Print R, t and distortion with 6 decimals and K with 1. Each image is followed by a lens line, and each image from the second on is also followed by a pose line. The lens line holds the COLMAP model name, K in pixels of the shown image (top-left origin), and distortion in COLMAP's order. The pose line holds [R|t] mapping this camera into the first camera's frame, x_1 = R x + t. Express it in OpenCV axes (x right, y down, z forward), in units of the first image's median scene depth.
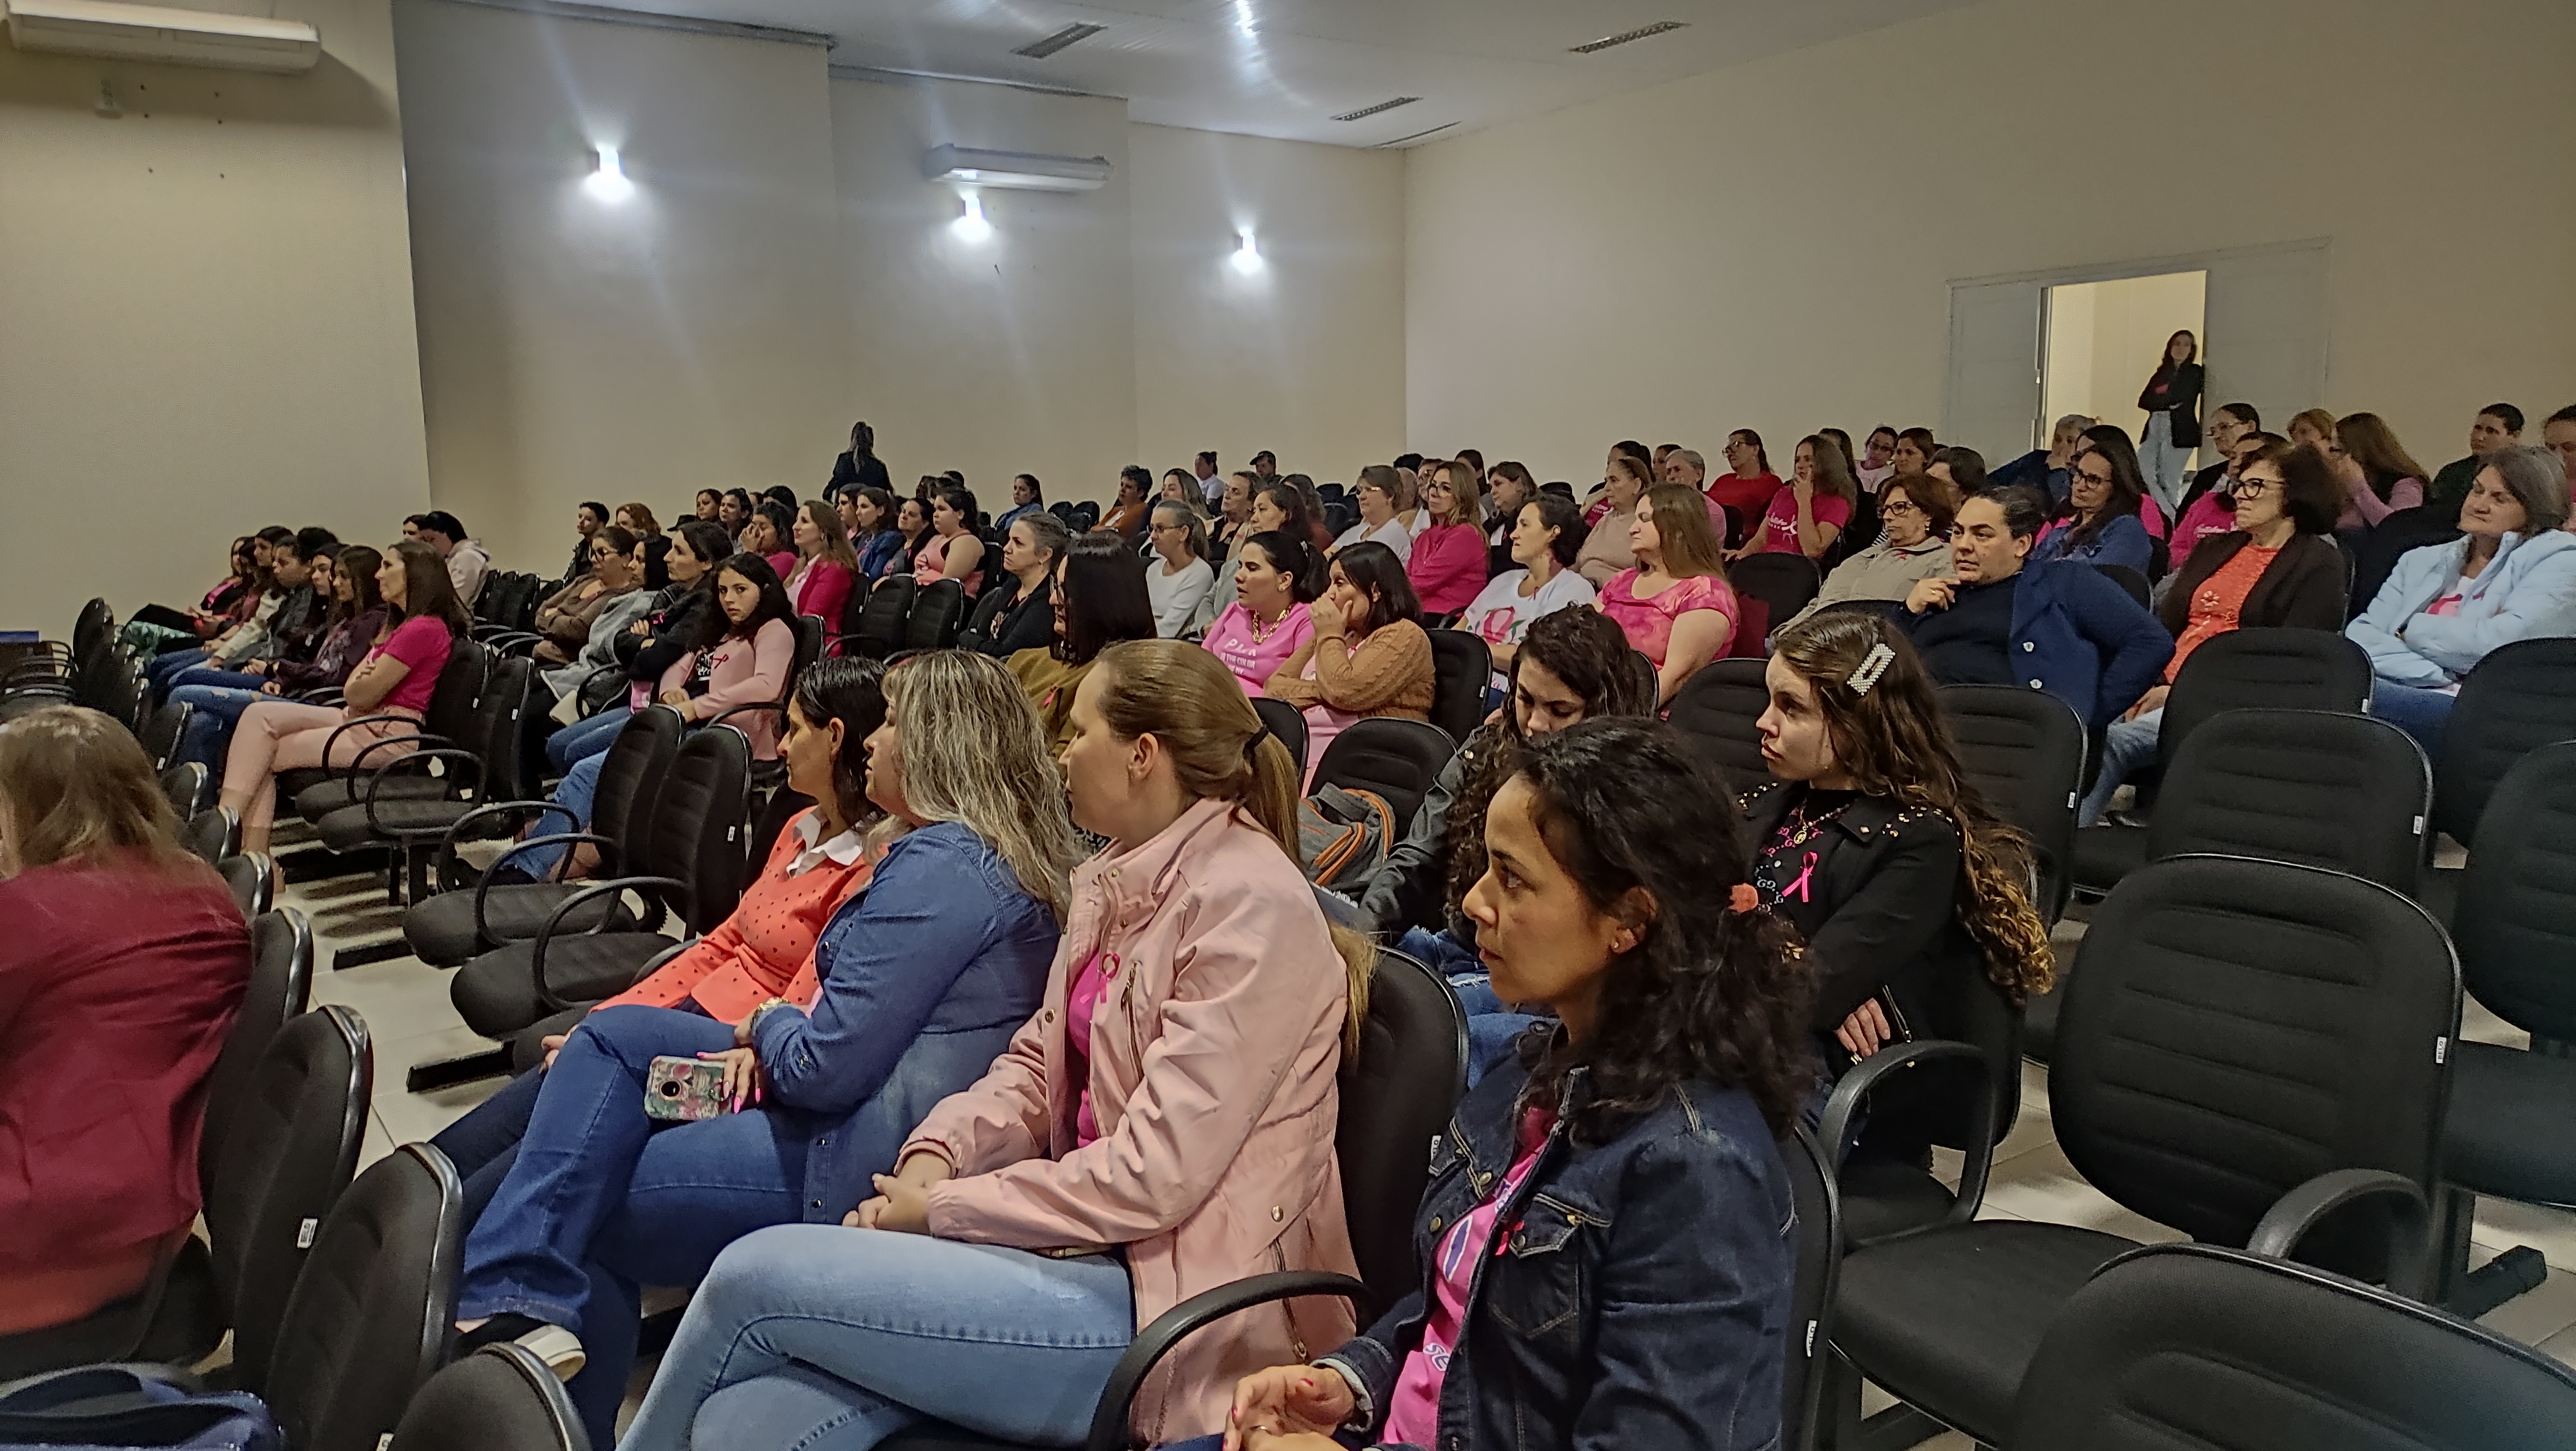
lens RADIAL K [[1884.2, 0, 1276.8], [0, 1884.2, 709.1], [0, 0, 1]] dist [0.073720, -0.075029]
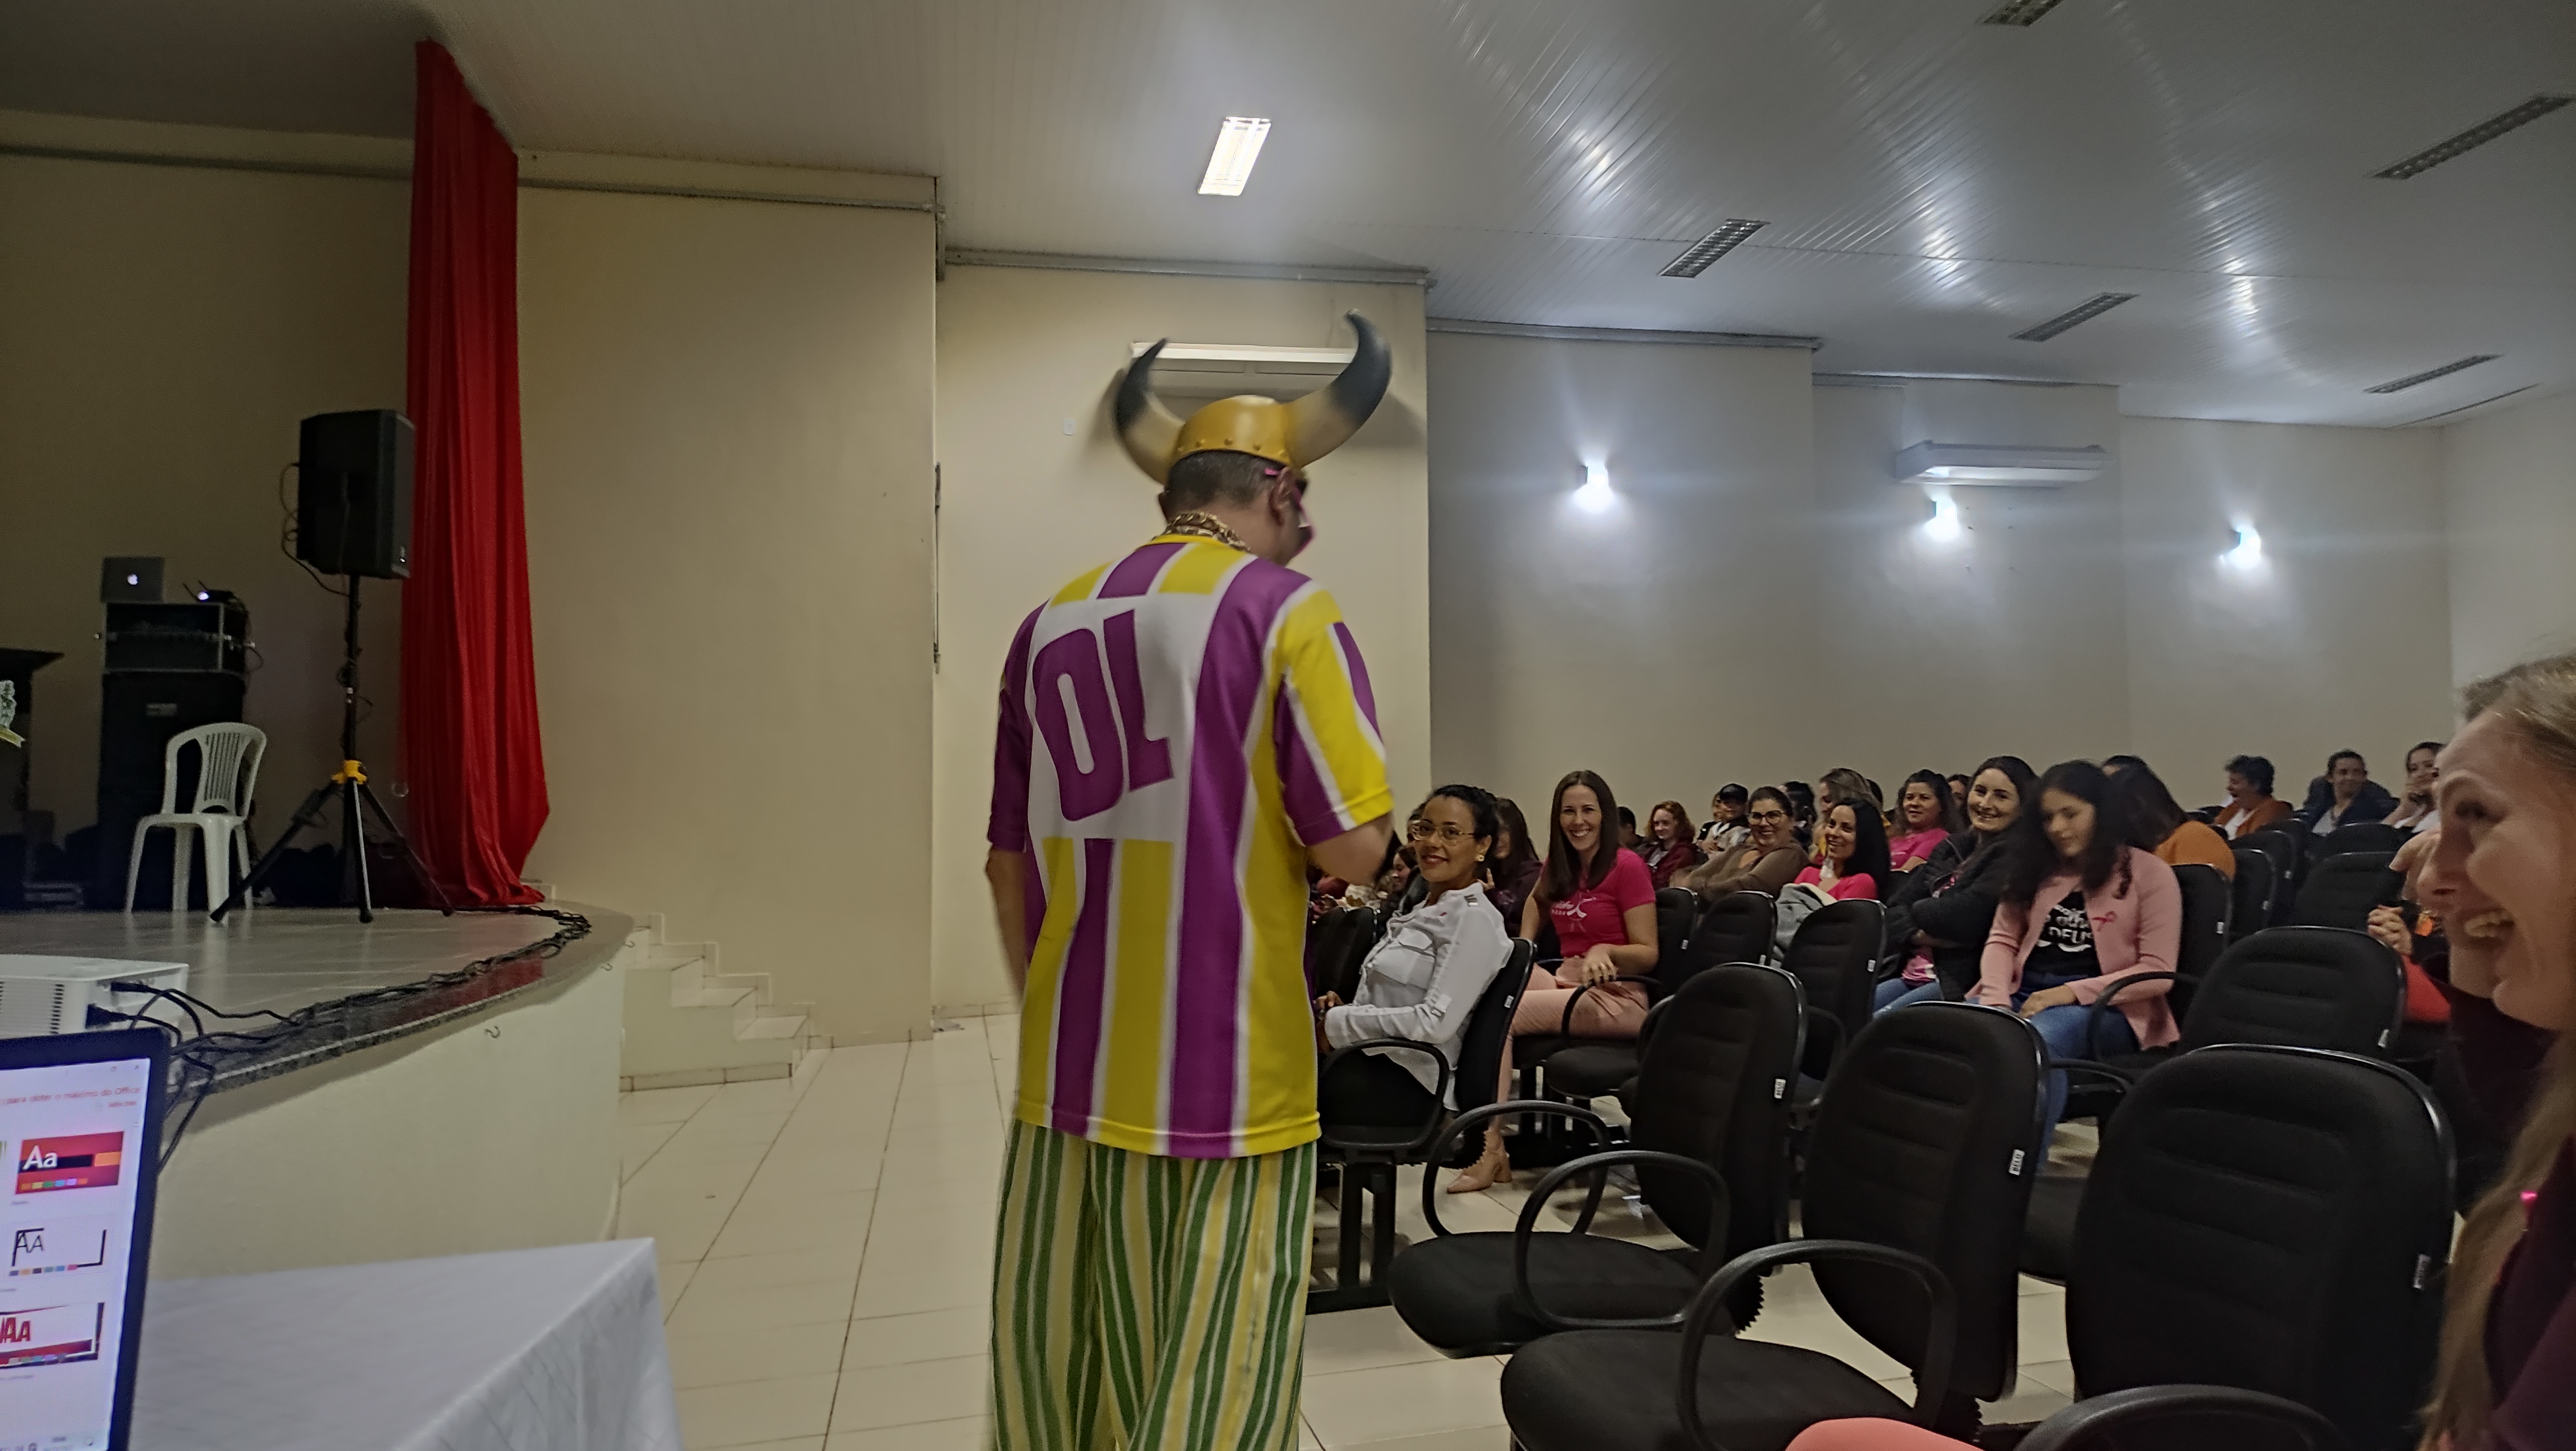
lens RADIAL K [[1884.2, 0, 1288.8], [0, 1884.2, 719.6], [0, 0, 1]] dist [0.073720, -0.075029]
pose [[0.923297, -0.012730, -0.383876, -0.115474], [-0.057952, 0.983391, -0.171997, 0.018692], [0.379690, 0.181051, 0.907224, 0.060238]]
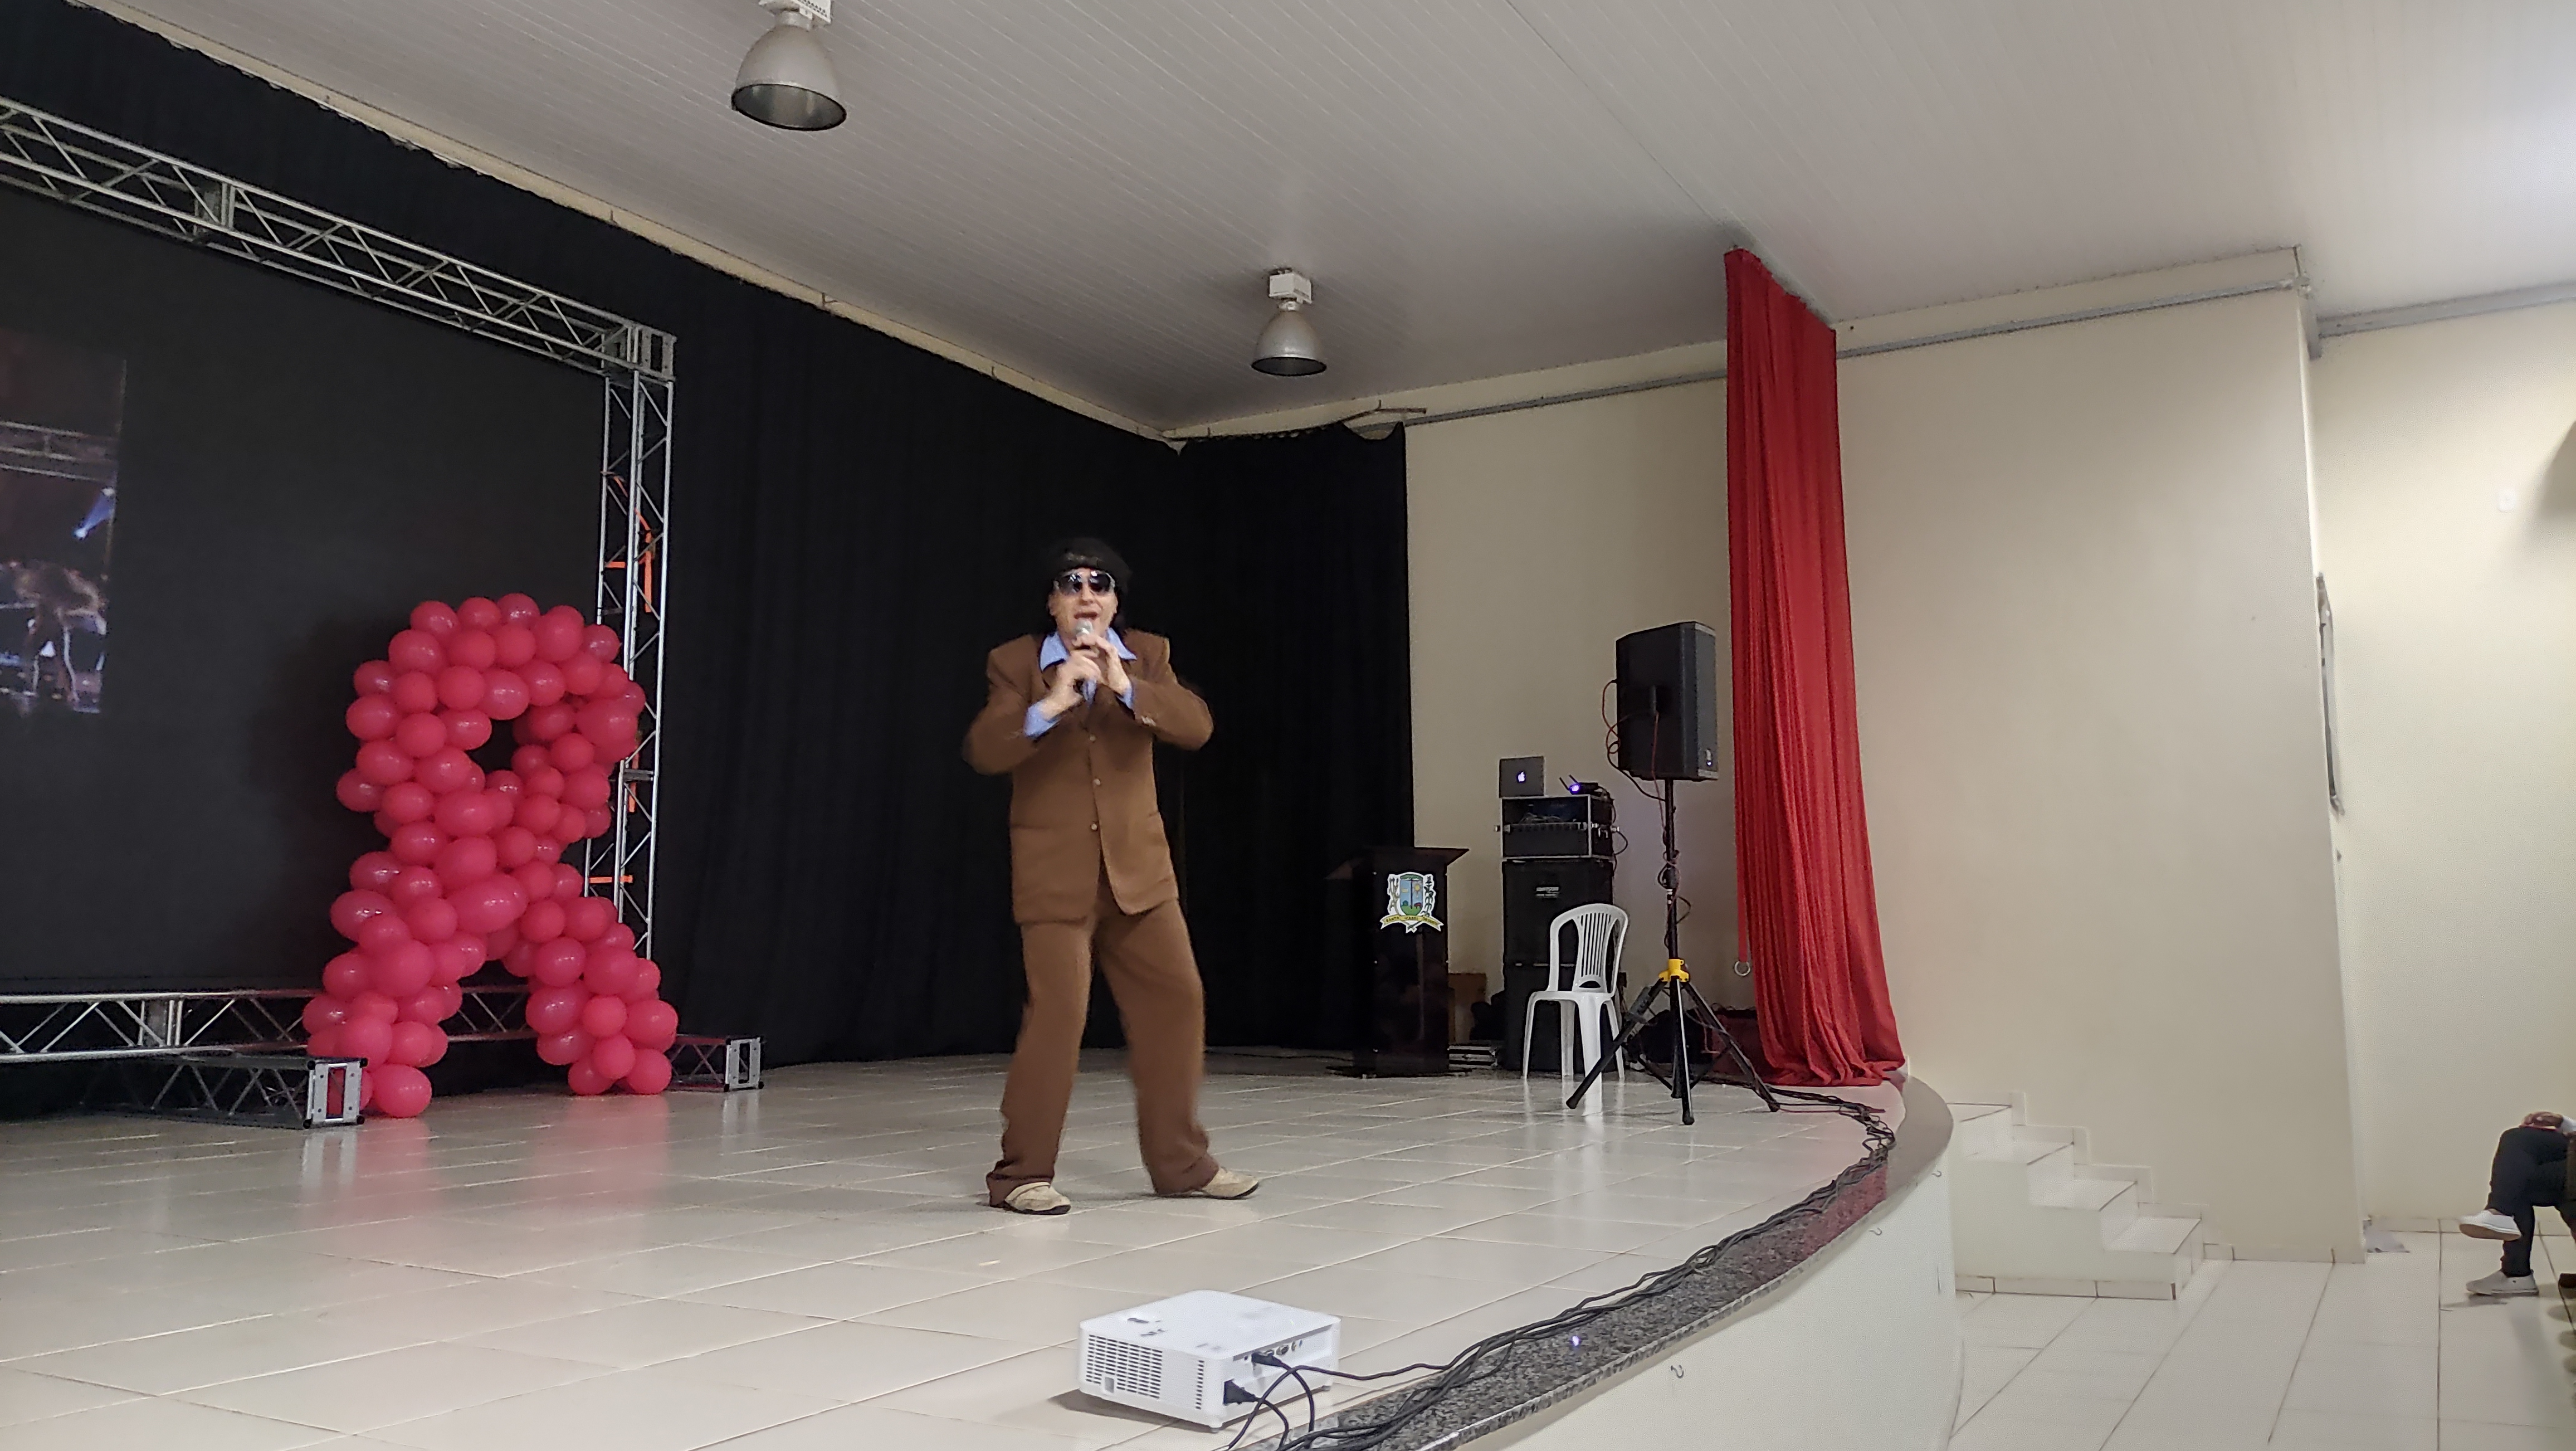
lens RADIAL K [[1884.2, 0, 1288.7], [0, 1884.2, 717.0], [0, 0, 1]] dist [0.073720, -0.075029]
pose [[0.446715, -0.091964, -0.889937, -0.115798], [-0.120692, 0.979416, -0.161793, -0.007783], [0.886498, 0.179683, 0.426421, 0.093417]]
